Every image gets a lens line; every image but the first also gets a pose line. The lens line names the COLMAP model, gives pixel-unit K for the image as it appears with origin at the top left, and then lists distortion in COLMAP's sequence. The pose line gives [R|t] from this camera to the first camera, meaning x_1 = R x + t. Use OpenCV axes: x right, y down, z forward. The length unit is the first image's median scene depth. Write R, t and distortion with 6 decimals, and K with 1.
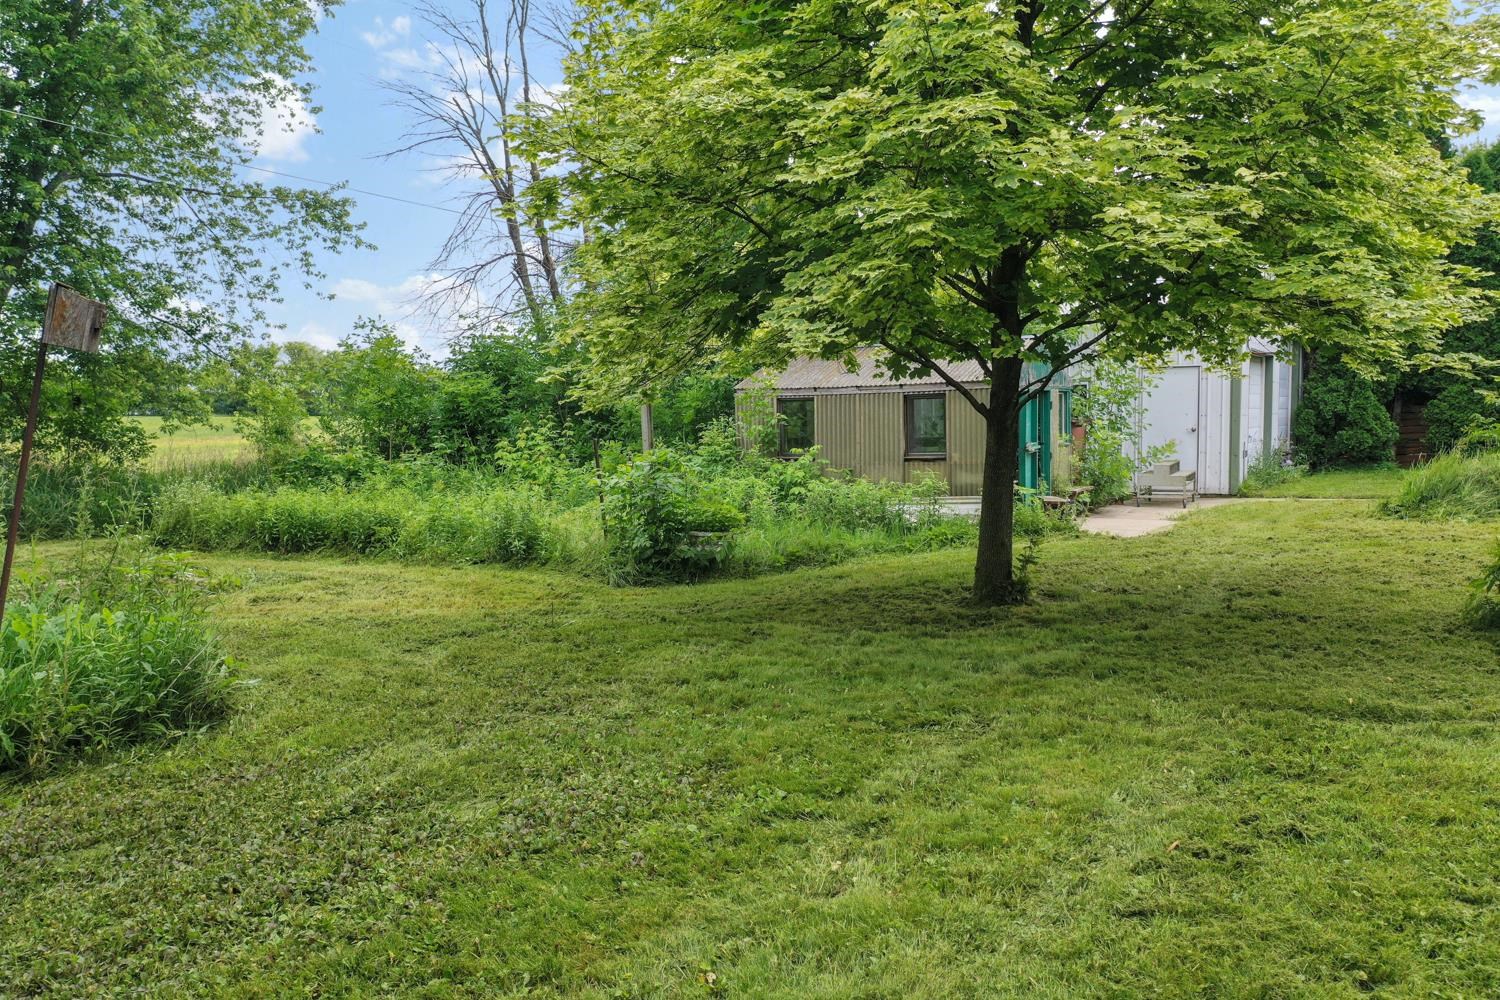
lens RADIAL K [[1178.9, 0, 750.0], [0, 1178.9, 500.0], [0, 0, 1]] dist [0.009140, 0.011192]
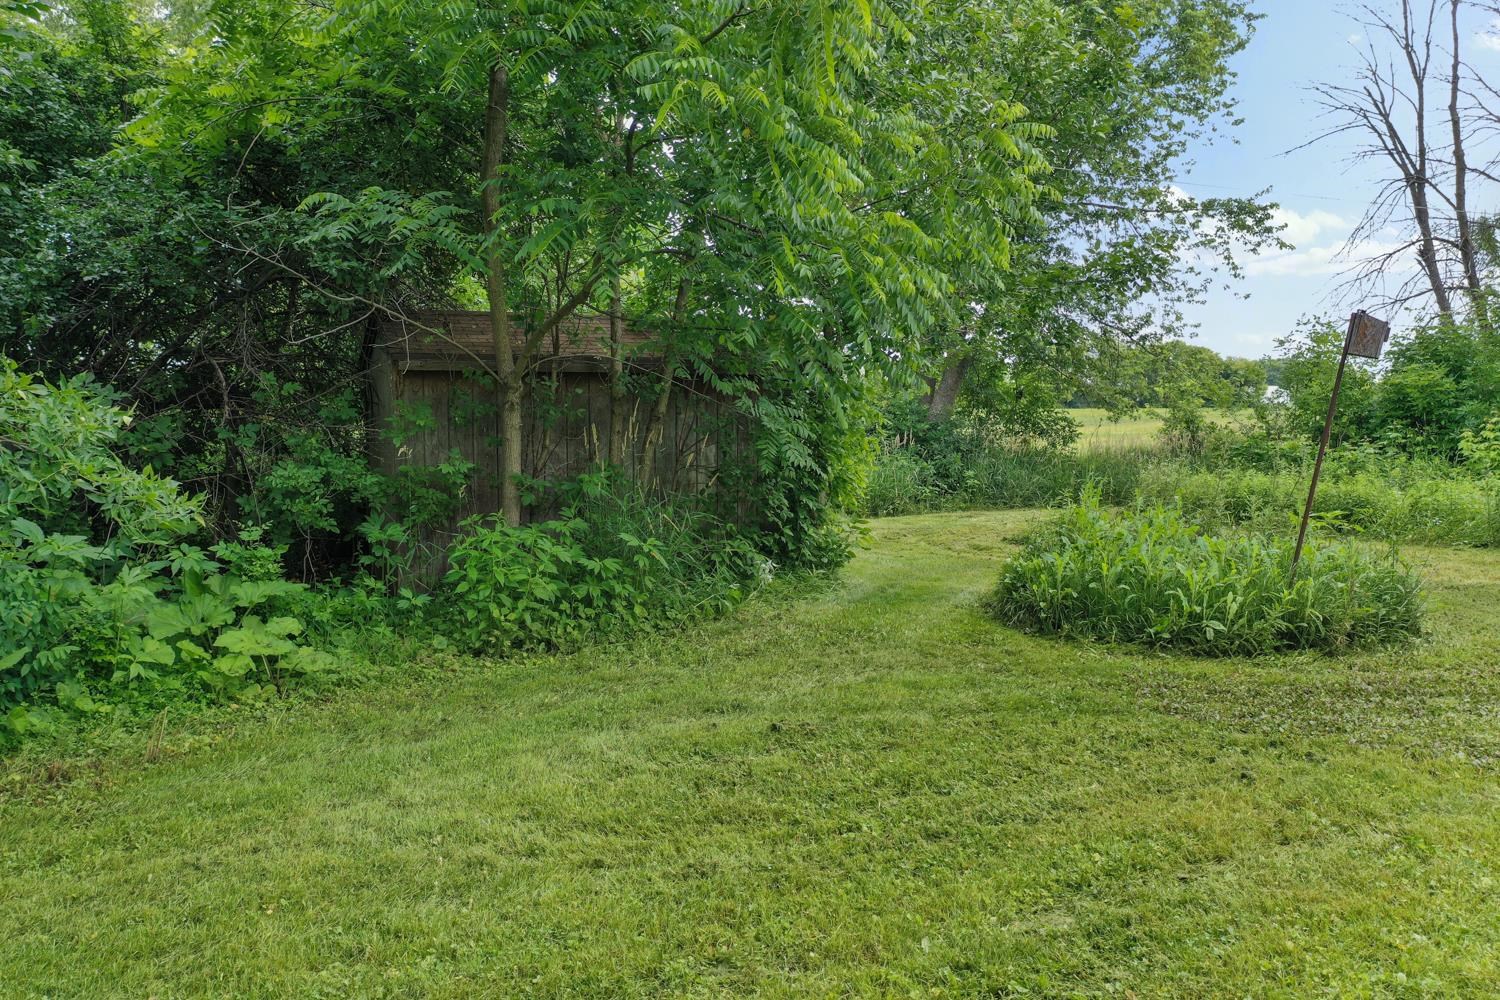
lens RADIAL K [[1178.9, 0, 750.0], [0, 1178.9, 500.0], [0, 0, 1]] dist [0.009140, 0.011192]
pose [[0.804355, 0.049213, -0.592108, -0.075110], [-0.046453, 0.998722, 0.019904, 0.012298], [0.592330, 0.011496, 0.805613, -0.129373]]
